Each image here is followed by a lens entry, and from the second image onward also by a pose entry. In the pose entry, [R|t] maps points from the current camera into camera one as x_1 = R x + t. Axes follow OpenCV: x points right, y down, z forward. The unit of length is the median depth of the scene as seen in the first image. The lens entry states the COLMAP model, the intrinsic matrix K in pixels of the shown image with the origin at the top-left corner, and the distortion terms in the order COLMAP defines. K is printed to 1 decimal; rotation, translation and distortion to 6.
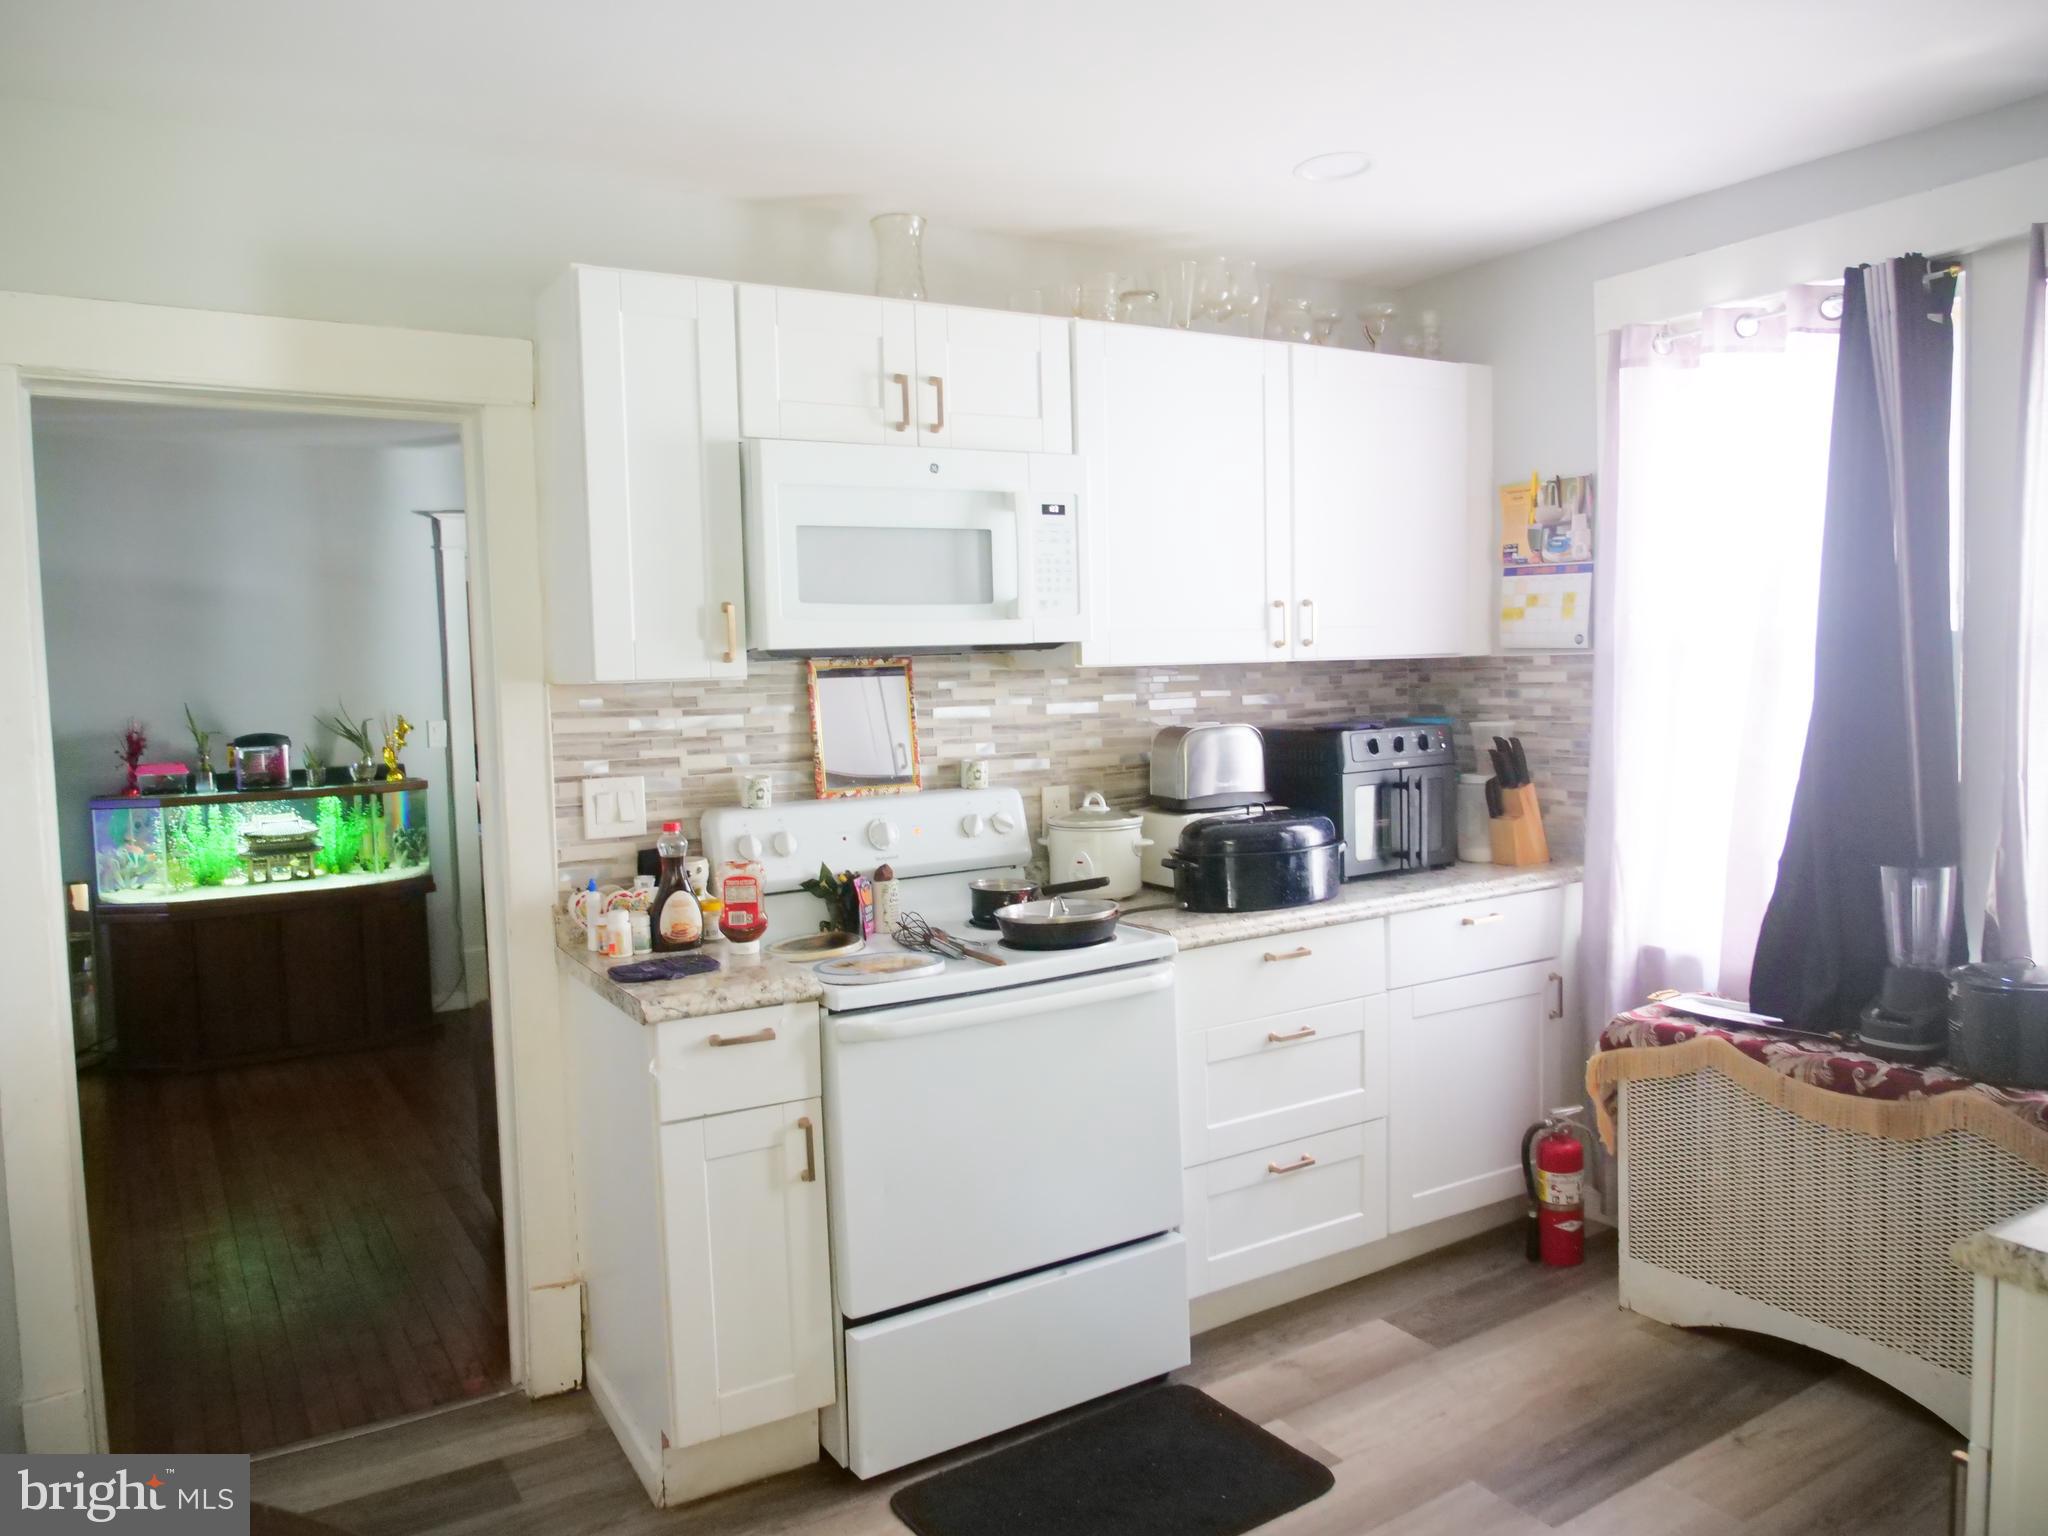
lens RADIAL K [[1467.9, 0, 1027.5], [0, 1467.9, 777.8], [0, 0, 1]] dist [-0.034863, 0.010963]
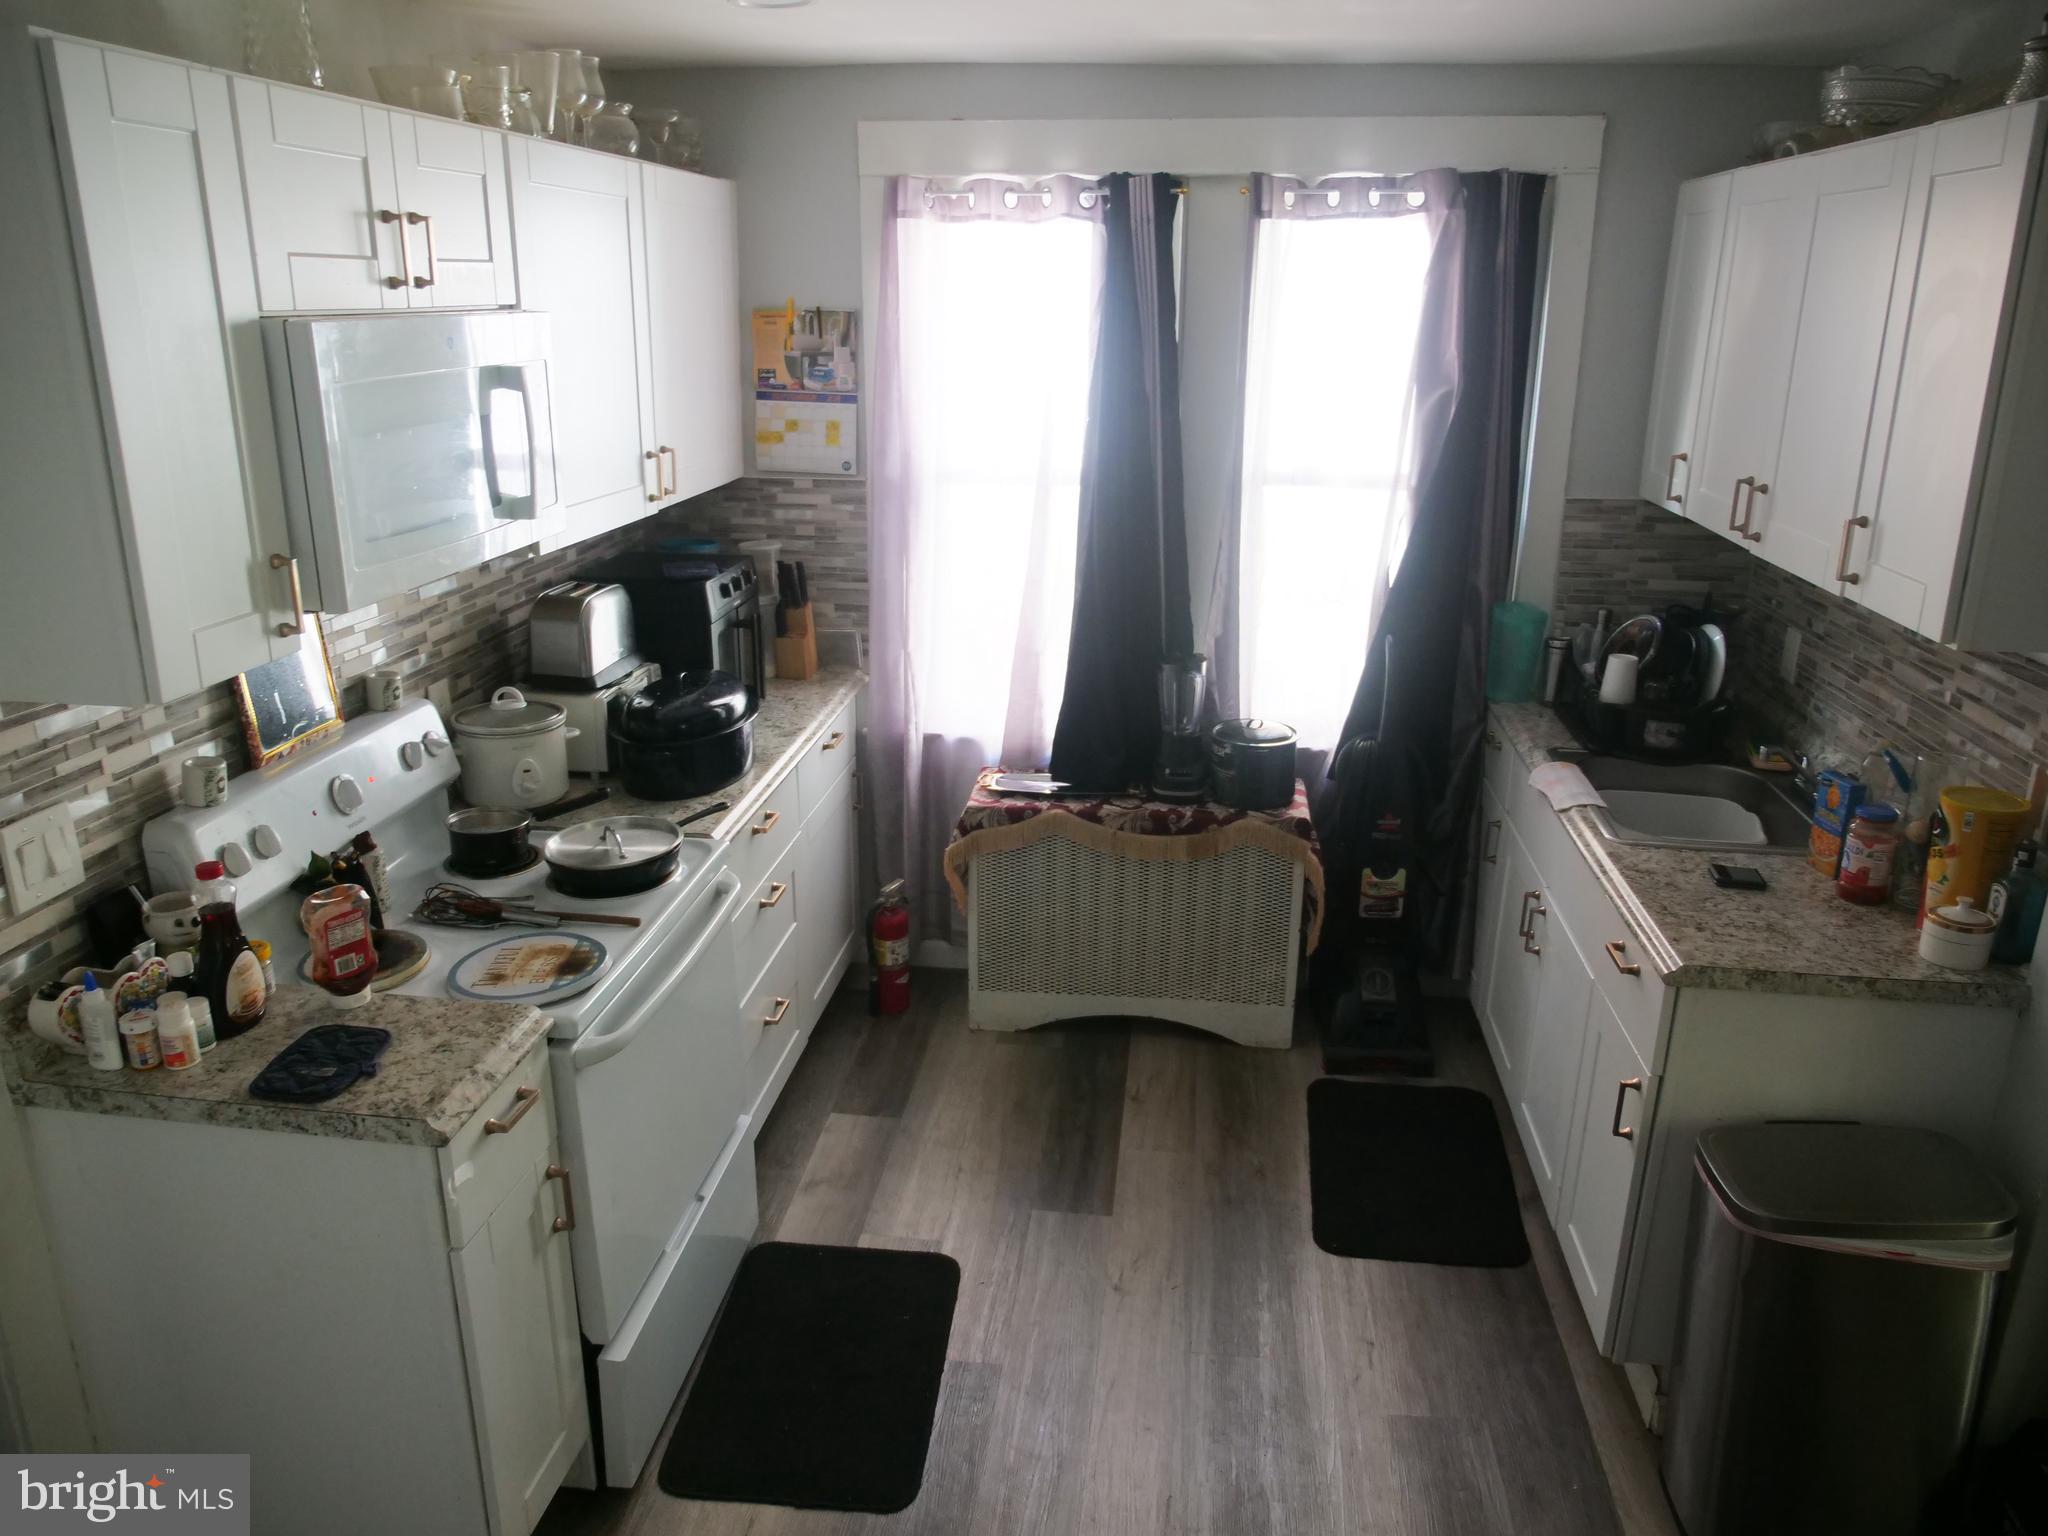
lens RADIAL K [[1467.9, 0, 1018.8], [0, 1467.9, 775.8], [0, 0, 1]] dist [-0.034863, 0.010963]
pose [[0.622043, -0.213851, 0.753213, -0.432378], [0.034011, 0.968451, 0.246873, -0.143384], [-0.782244, -0.127948, 0.609692, 0.218207]]
